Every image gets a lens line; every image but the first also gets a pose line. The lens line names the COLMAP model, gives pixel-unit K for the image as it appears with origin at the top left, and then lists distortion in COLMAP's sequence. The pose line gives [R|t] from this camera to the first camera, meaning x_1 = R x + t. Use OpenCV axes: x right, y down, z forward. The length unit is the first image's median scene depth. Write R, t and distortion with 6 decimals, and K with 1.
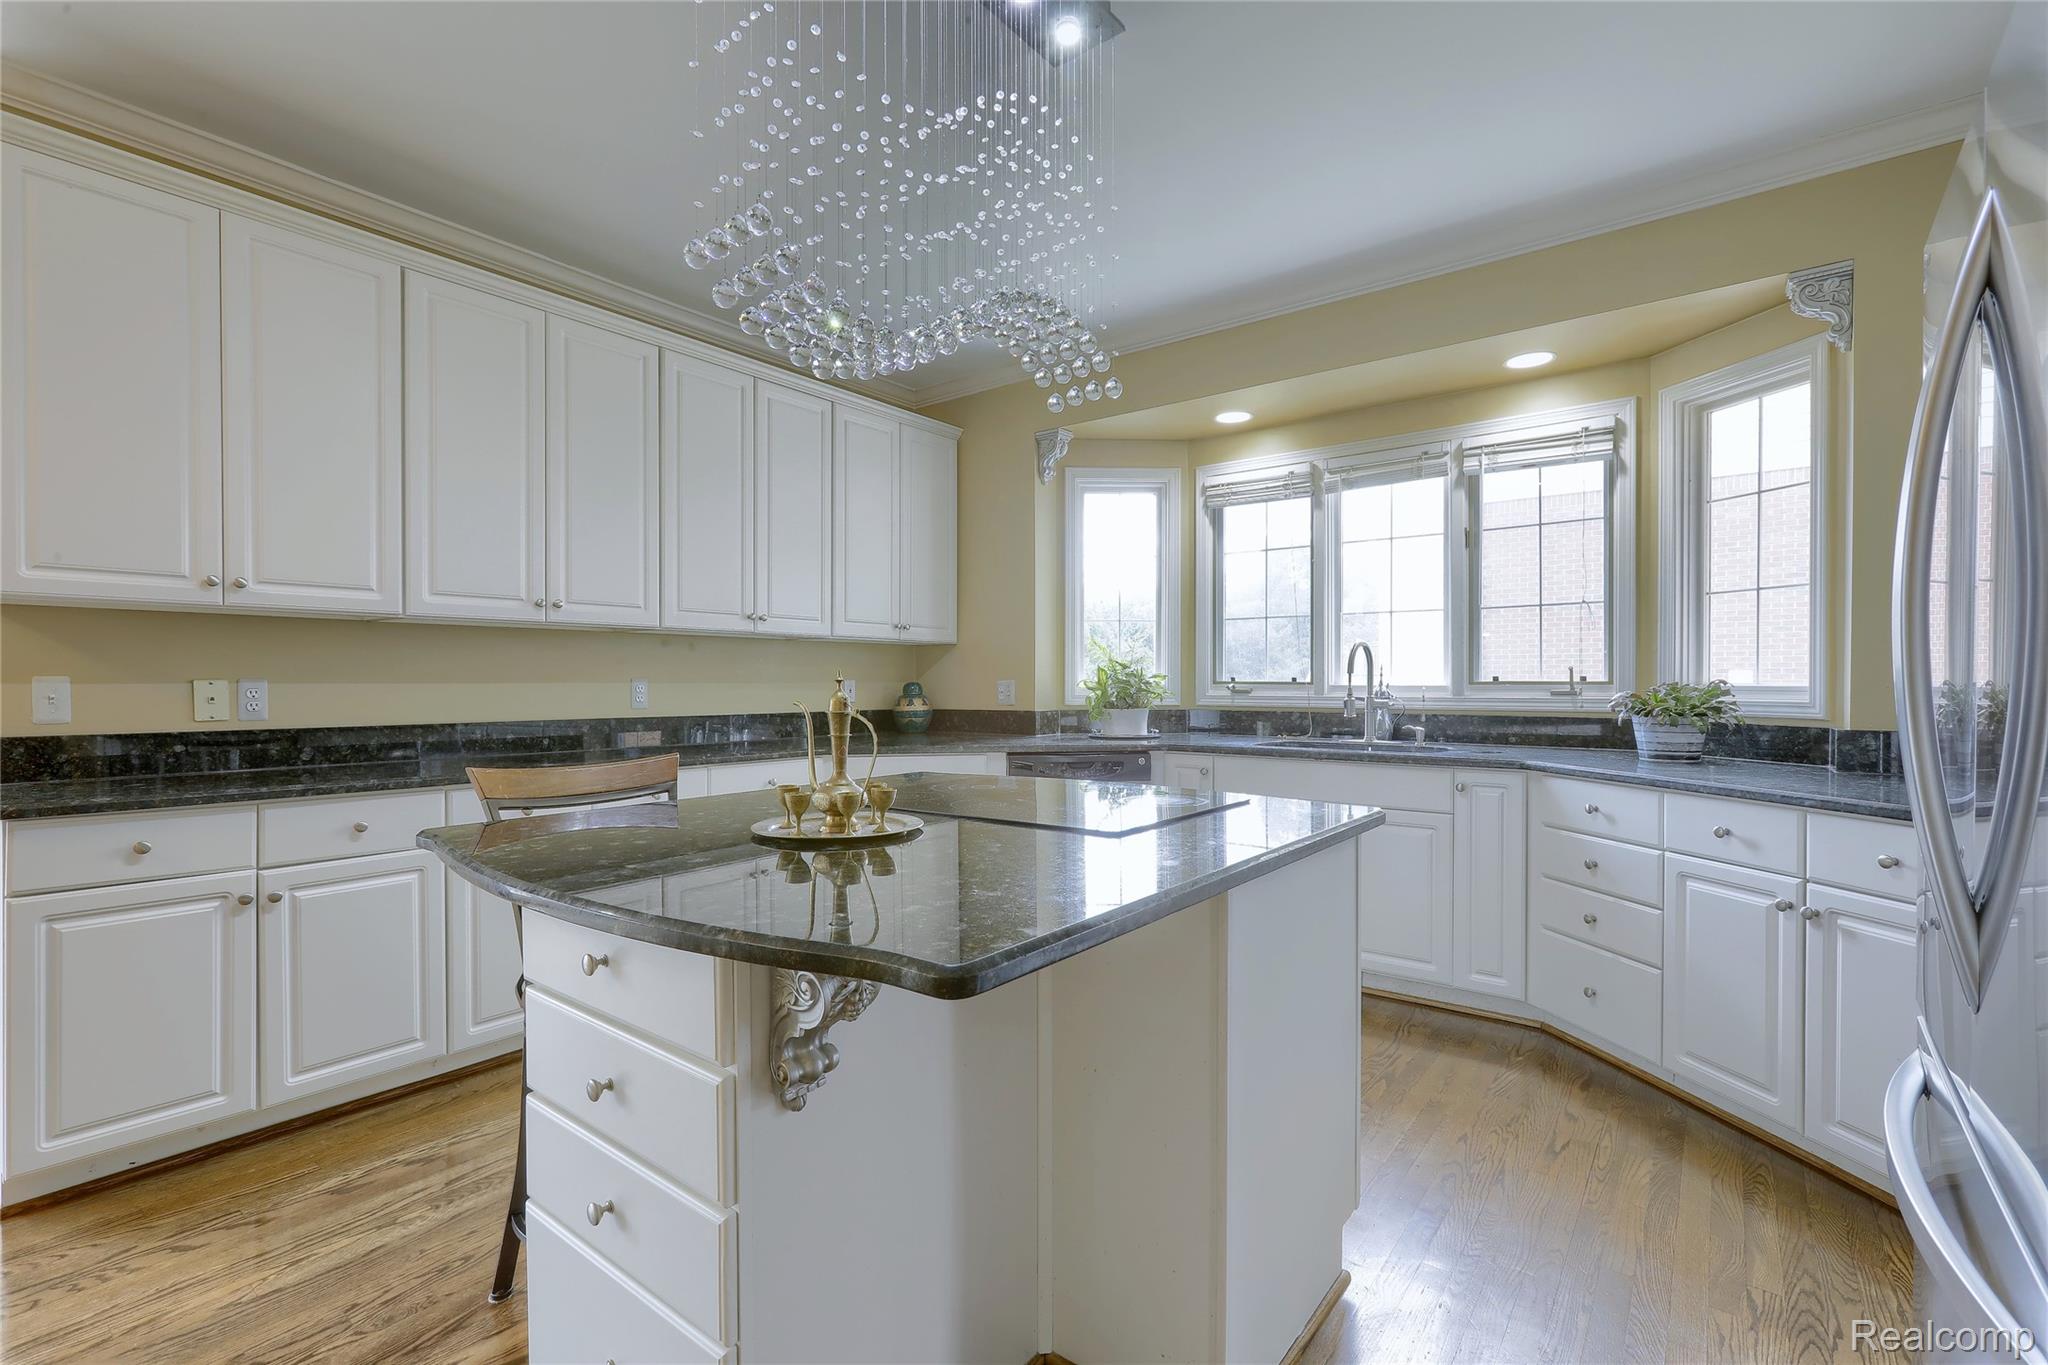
lens RADIAL K [[905.3, 0, 1024.0], [0, 905.3, 682.5], [0, 0, 1]] dist [0.001155, 0.000056]
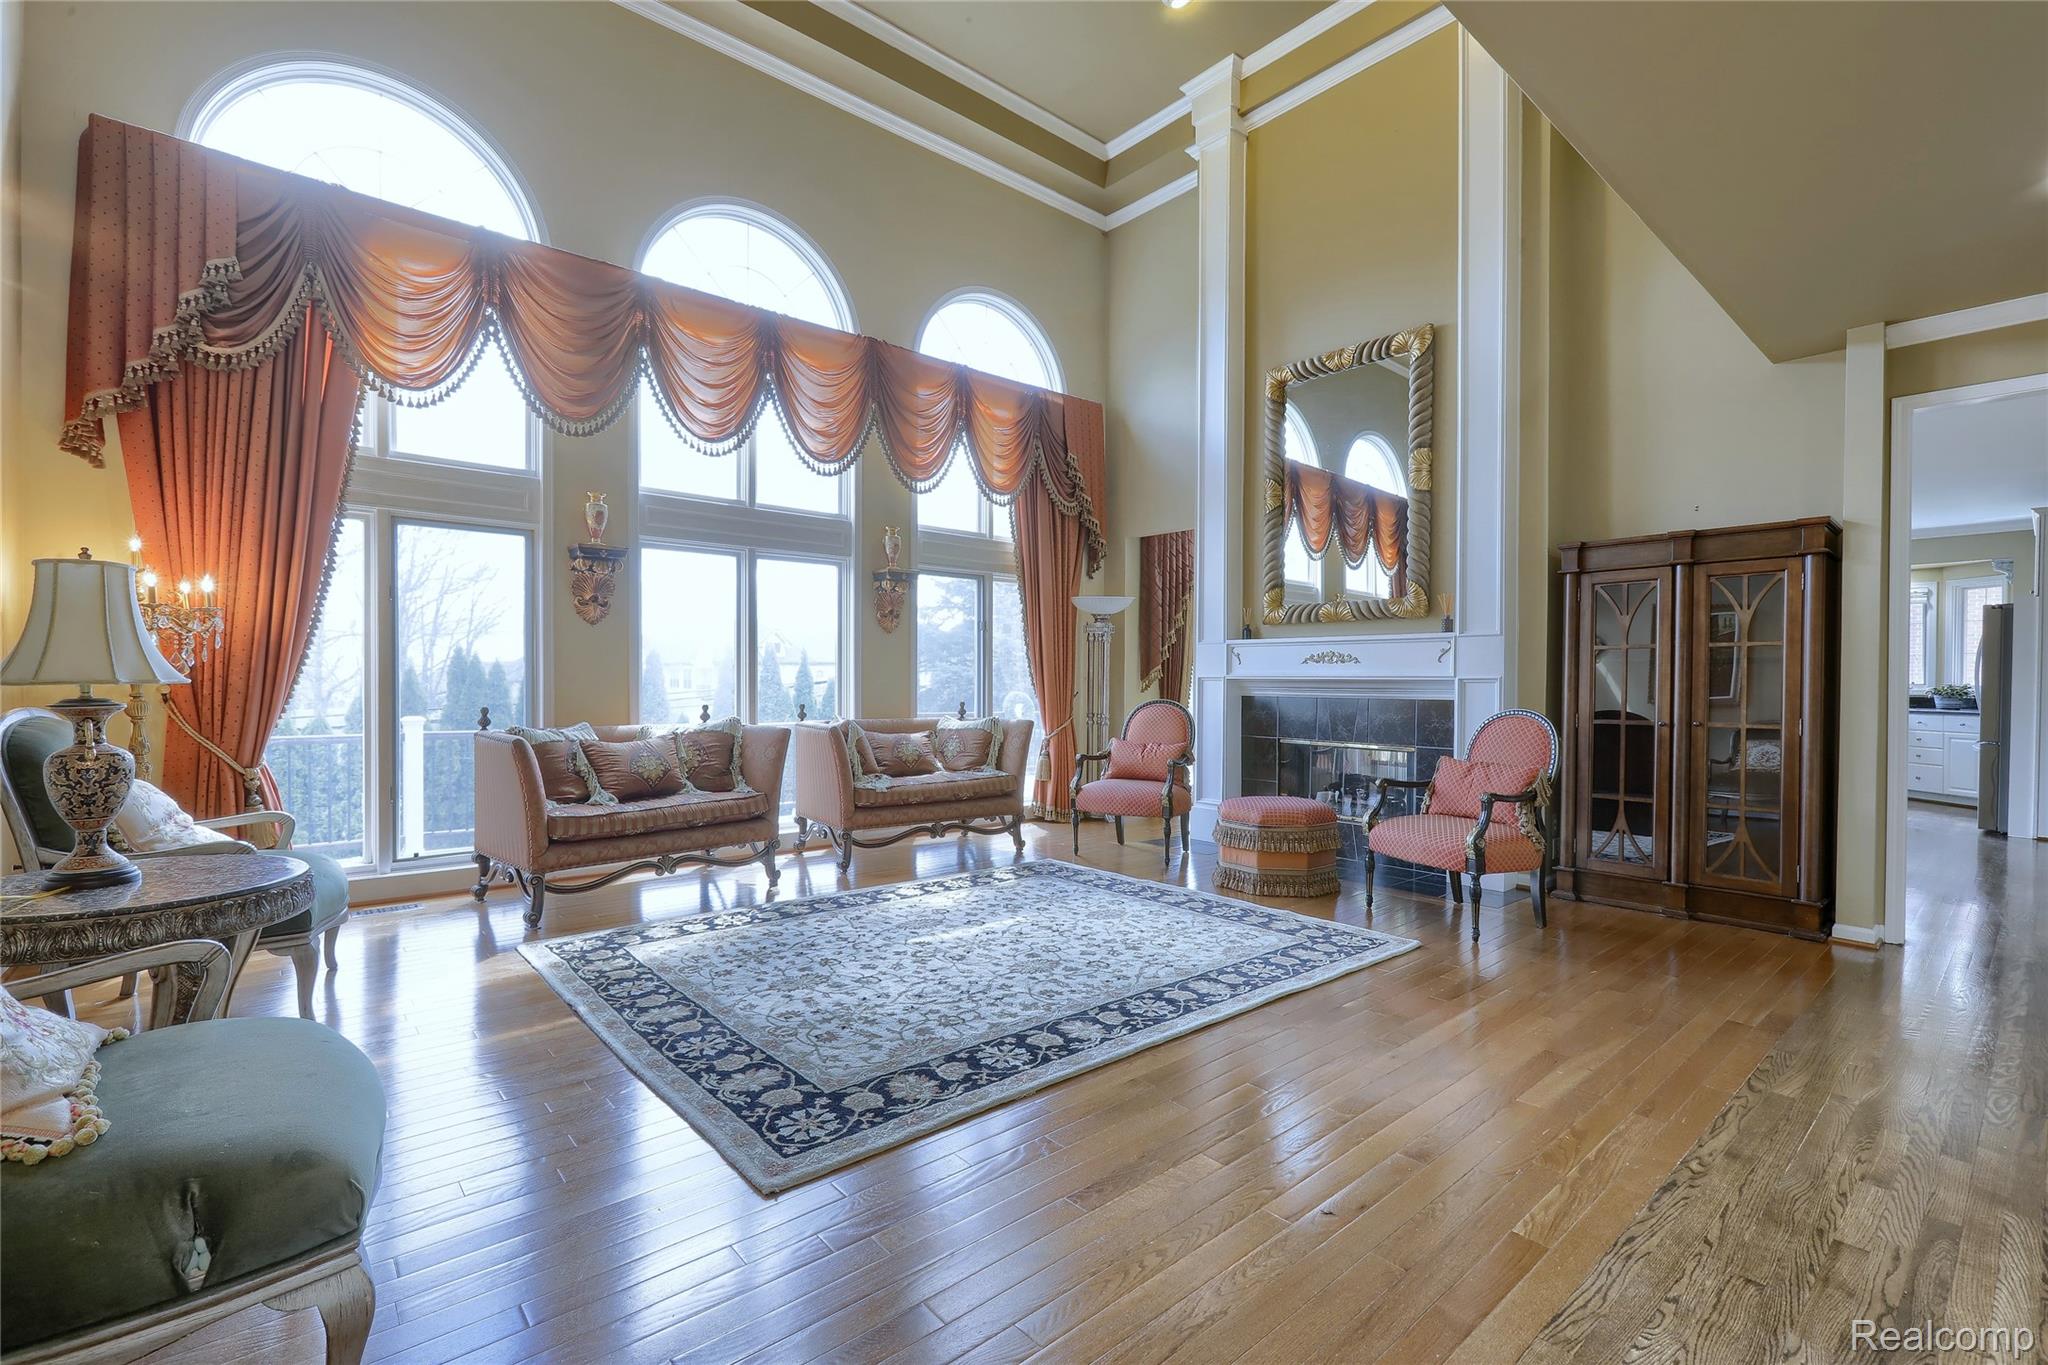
lens RADIAL K [[905.3, 0, 1024.0], [0, 905.3, 682.5], [0, 0, 1]] dist [0.001155, 0.000056]
pose [[0.980153, 0.007244, -0.198110, -1.916516], [-0.006005, 0.999958, 0.006852, -0.009763], [0.198152, -0.005526, 0.980156, -2.883504]]
